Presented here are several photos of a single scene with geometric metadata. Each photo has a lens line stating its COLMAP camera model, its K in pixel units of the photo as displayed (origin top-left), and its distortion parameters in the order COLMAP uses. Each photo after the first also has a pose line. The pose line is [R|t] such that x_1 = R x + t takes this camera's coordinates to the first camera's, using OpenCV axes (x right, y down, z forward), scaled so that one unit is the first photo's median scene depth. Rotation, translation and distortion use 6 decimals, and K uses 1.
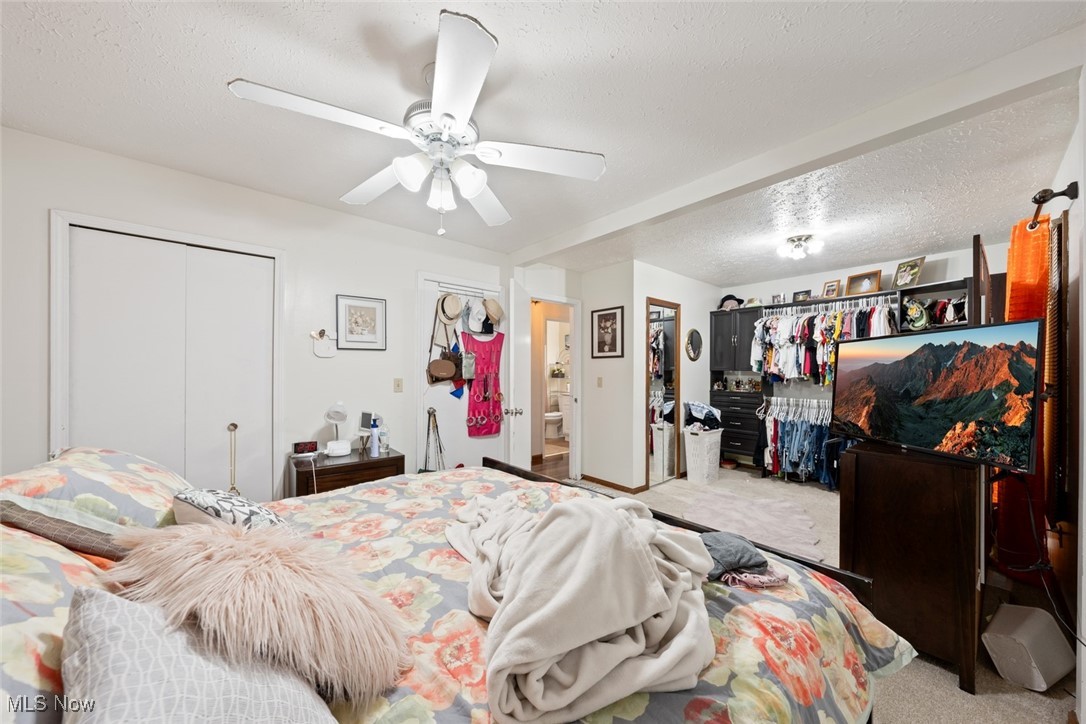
lens RADIAL K [[379.7, 0, 543.6], [0, 379.7, 369.2], [0, 0, 1]] dist [-0.000921, -0.000219]
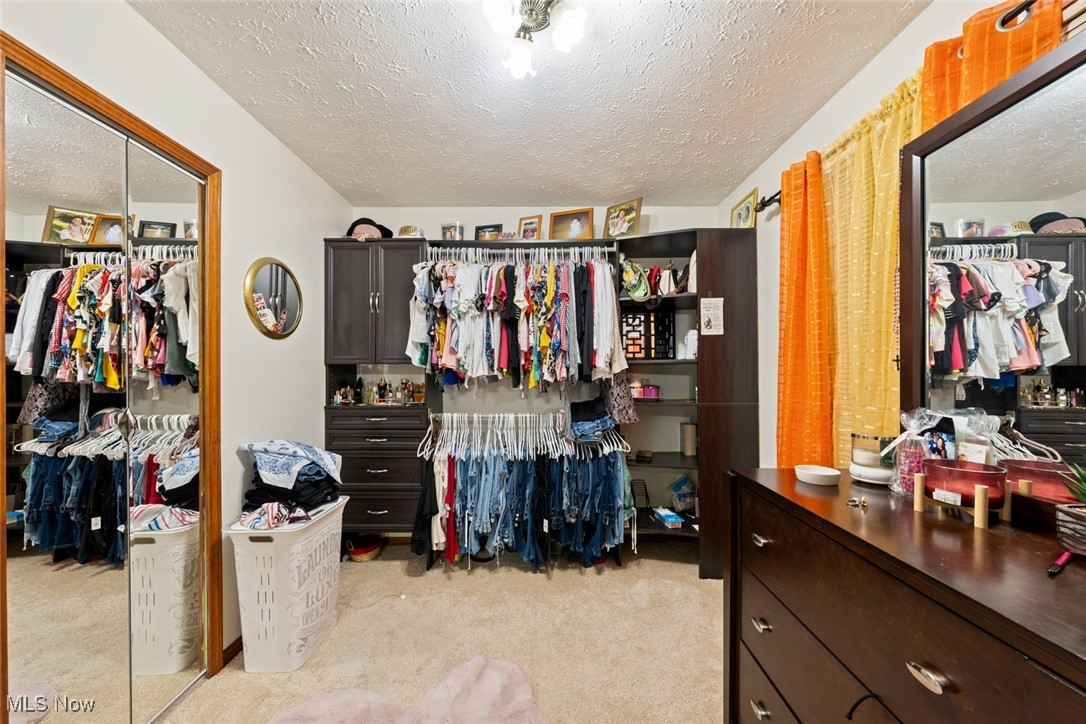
lens RADIAL K [[379.7, 0, 541.8], [0, 379.7, 371.1], [0, 0, 1]] dist [-0.000921, -0.000219]
pose [[0.654557, -0.003254, 0.756006, 0.298092], [0.003815, 0.999992, 0.001001, 0.014570], [-0.756003, 0.002229, 0.654564, 0.563038]]
